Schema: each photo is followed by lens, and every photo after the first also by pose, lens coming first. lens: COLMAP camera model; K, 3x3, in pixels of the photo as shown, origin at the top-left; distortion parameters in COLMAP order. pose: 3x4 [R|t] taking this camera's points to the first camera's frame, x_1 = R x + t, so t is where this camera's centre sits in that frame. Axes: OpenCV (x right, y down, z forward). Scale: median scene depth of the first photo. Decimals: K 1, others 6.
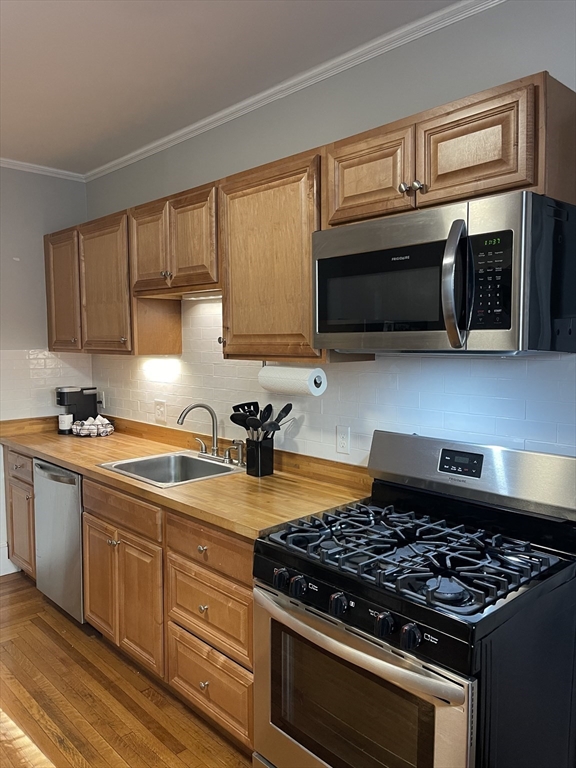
lens RADIAL K [[581.6, 0, 287.3], [0, 581.6, 381.2], [0, 0, 1]] dist [0.042710, -0.044648]
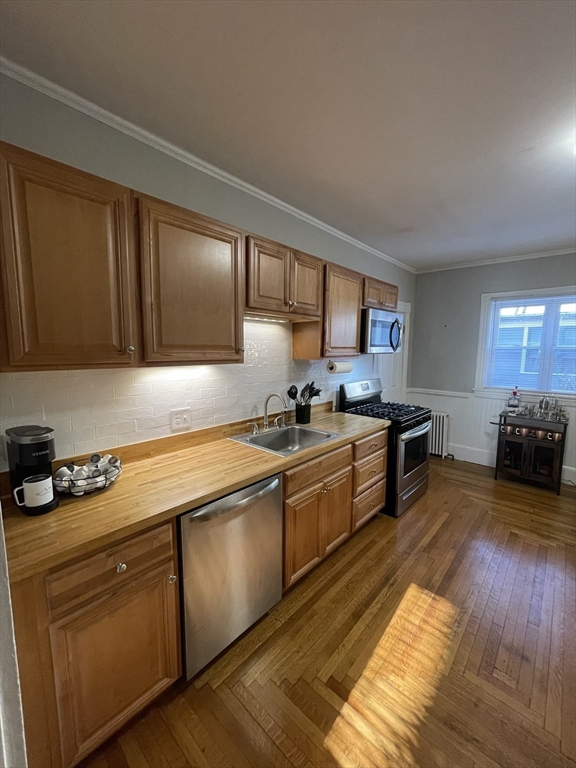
lens RADIAL K [[310.1, 0, 289.3], [0, 310.1, 382.2], [0, 0, 1]] dist [-0.002803, 0.000016]
pose [[-0.080691, -0.109499, 0.990706, -1.091279], [0.065908, 0.991186, 0.114920, -0.089855], [-0.994558, 0.074568, -0.072763, 1.206832]]
